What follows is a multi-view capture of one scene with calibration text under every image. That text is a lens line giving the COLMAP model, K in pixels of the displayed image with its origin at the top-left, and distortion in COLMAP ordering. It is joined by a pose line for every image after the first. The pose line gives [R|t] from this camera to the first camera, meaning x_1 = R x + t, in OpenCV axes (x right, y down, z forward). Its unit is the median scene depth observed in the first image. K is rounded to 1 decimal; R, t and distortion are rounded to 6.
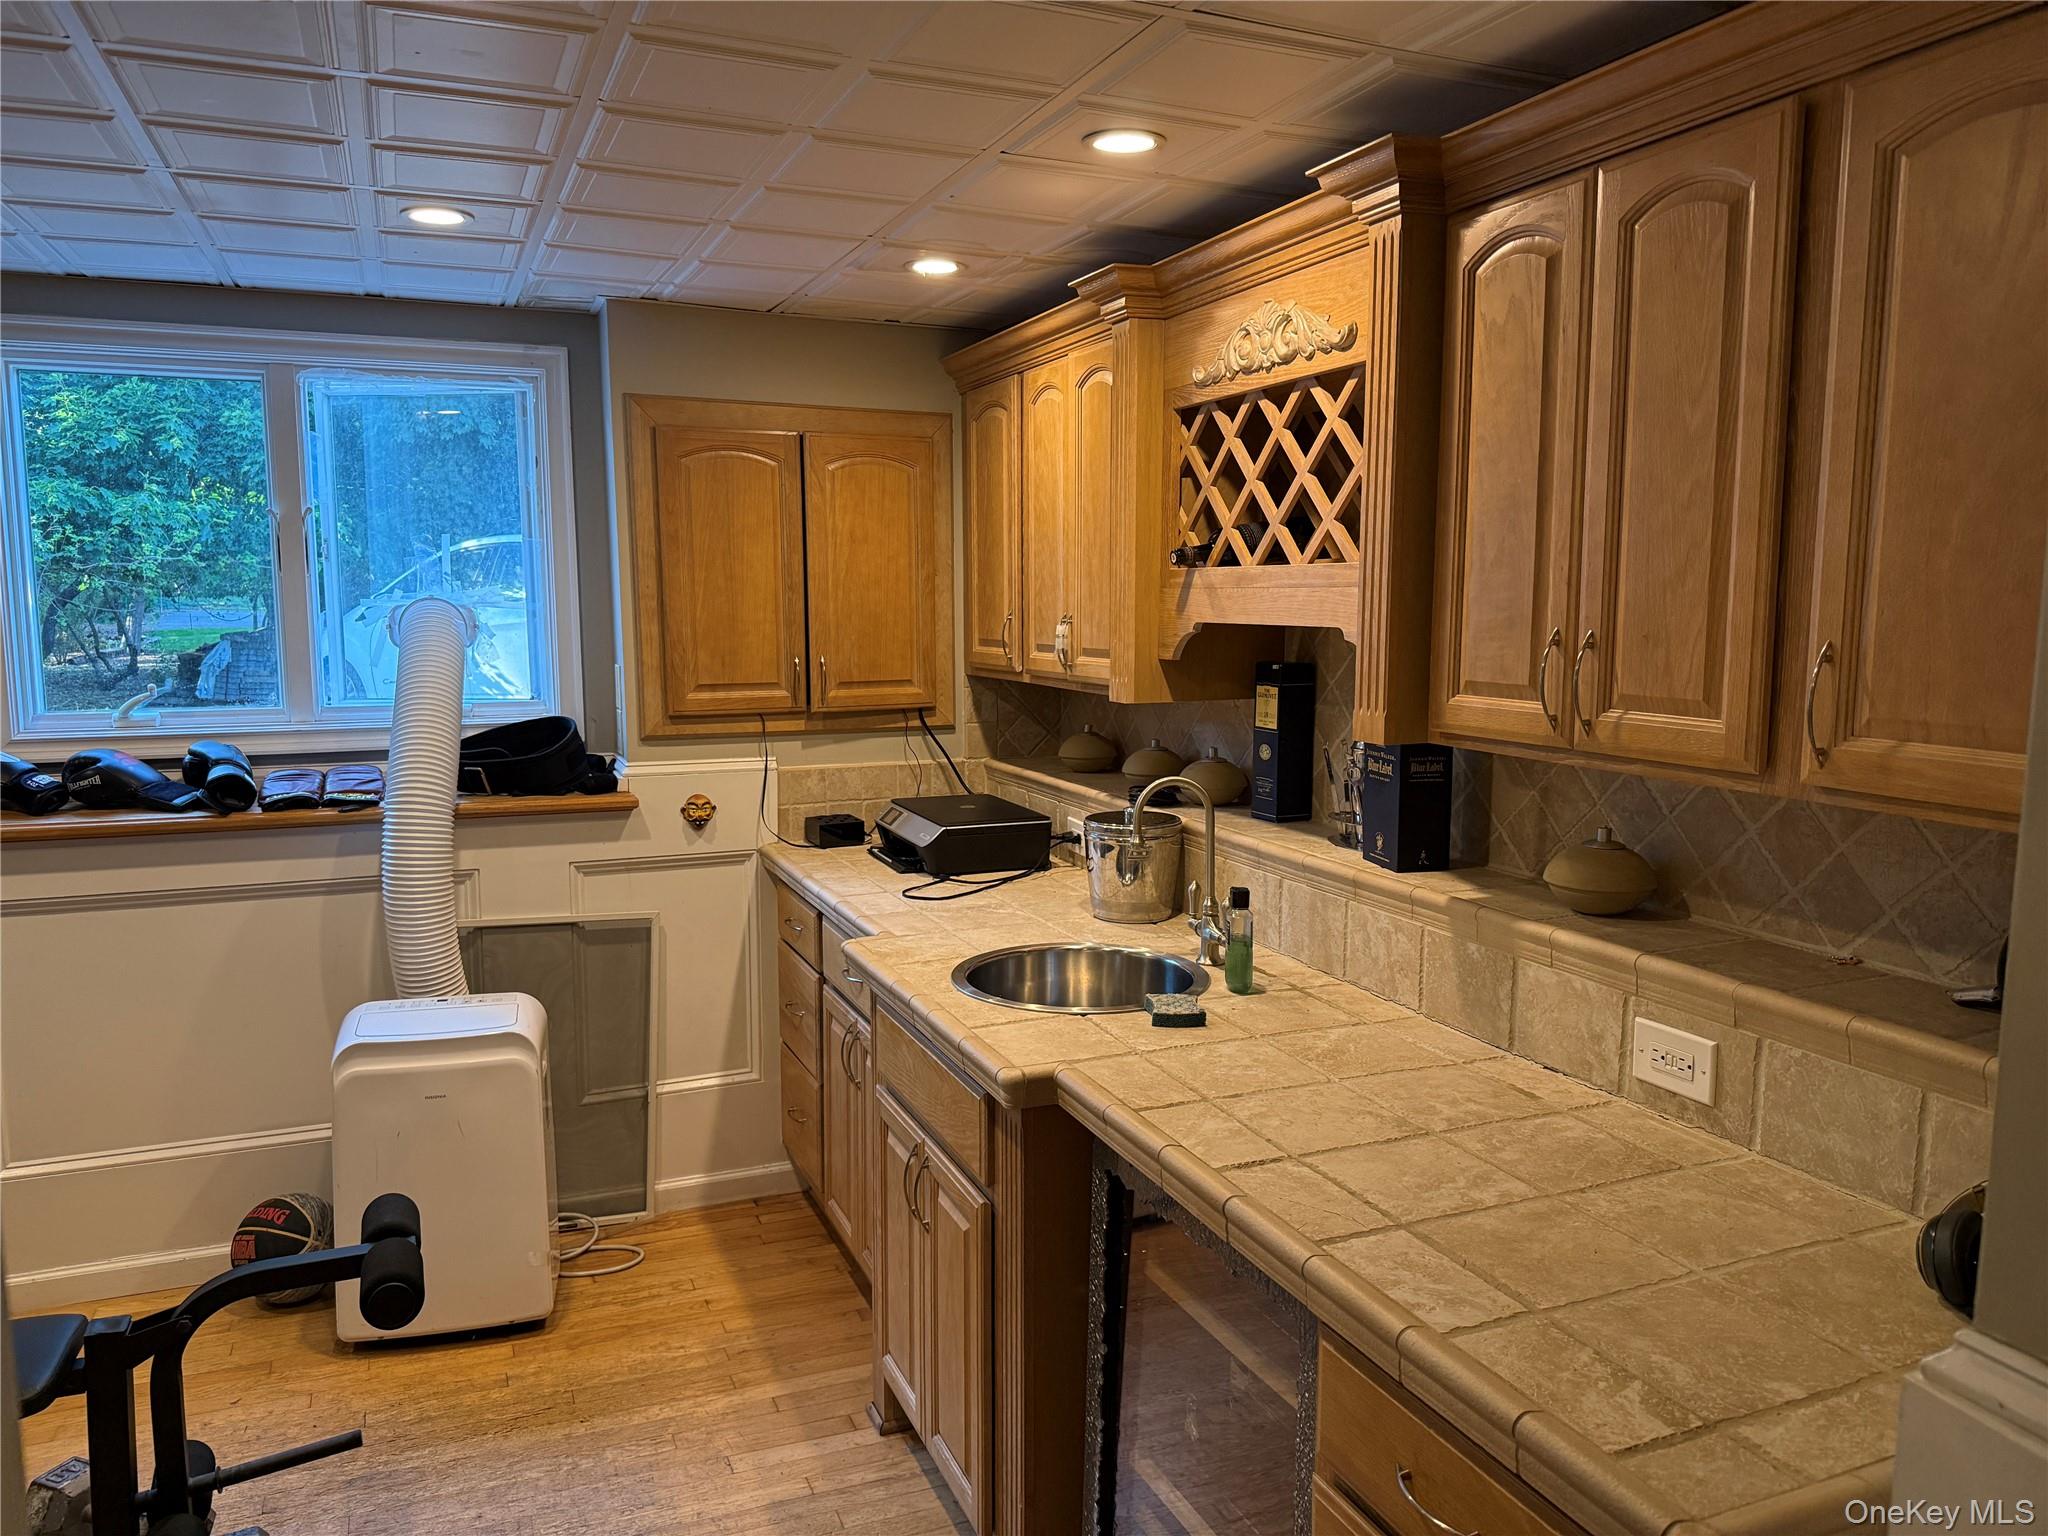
lens RADIAL K [[1455.8, 0, 977.4], [0, 1455.8, 757.2], [0, 0, 1]] dist [0.128849, -0.210039]
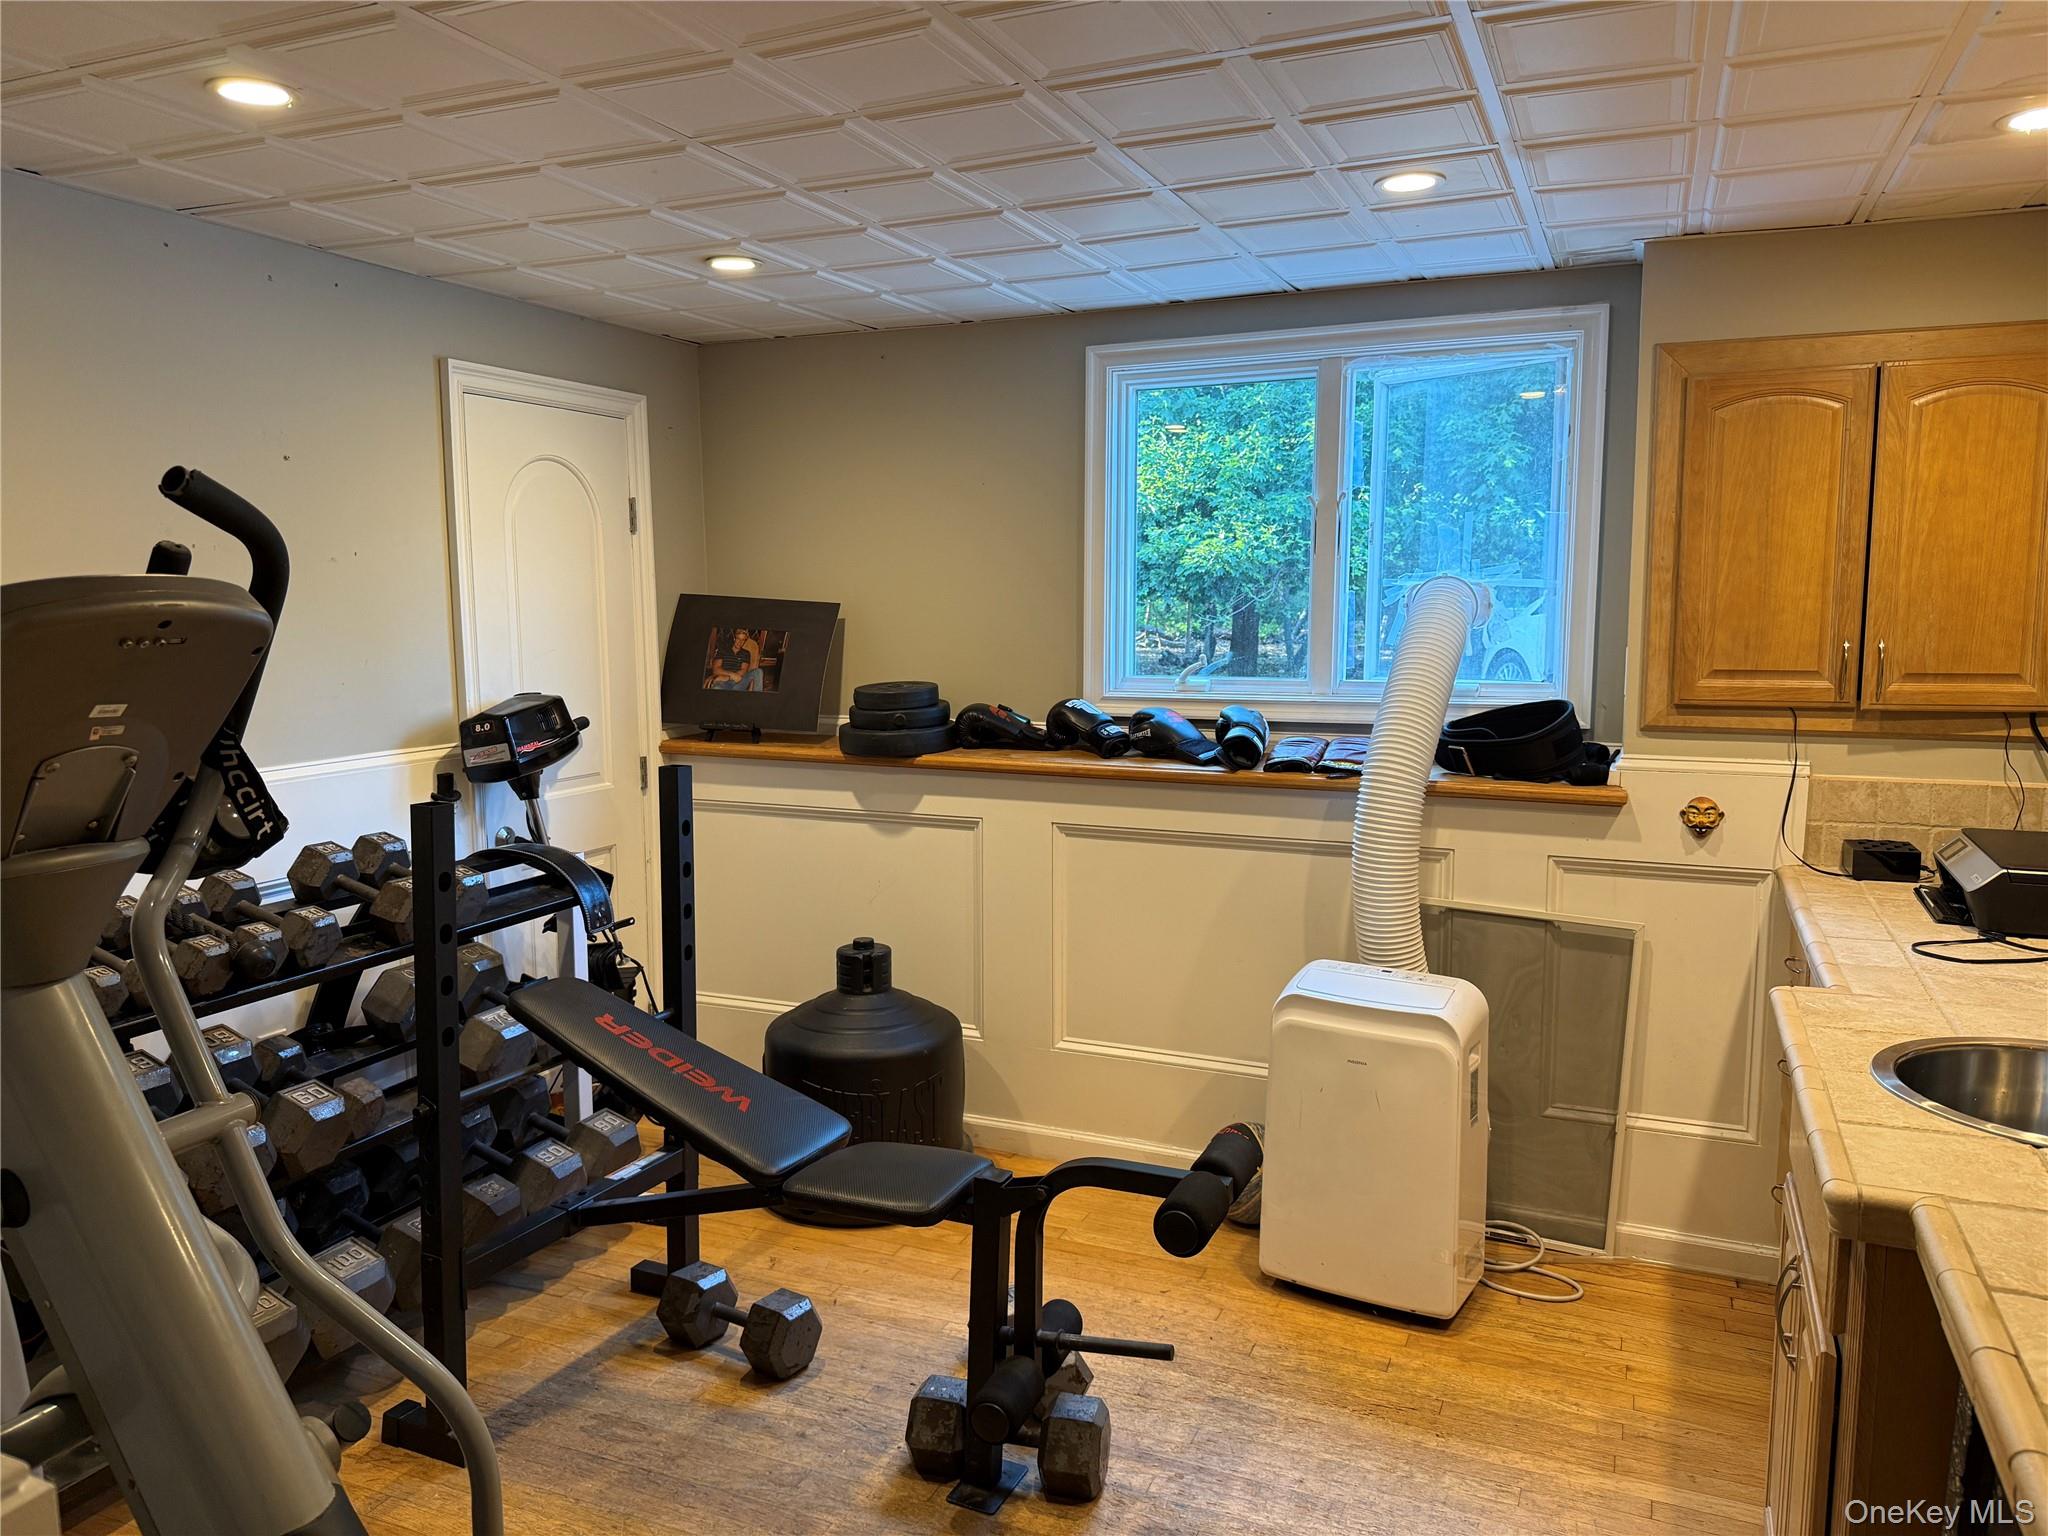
lens RADIAL K [[1433.7, 0, 1024.7], [0, 1433.7, 754.9], [0, 0, 1]] dist [0.073868, -0.098439]
pose [[0.703342, 0.075518, -0.706829, 0.132635], [-0.076811, 0.996593, 0.030044, 0.005630], [0.706689, 0.033161, 0.706746, 0.111184]]
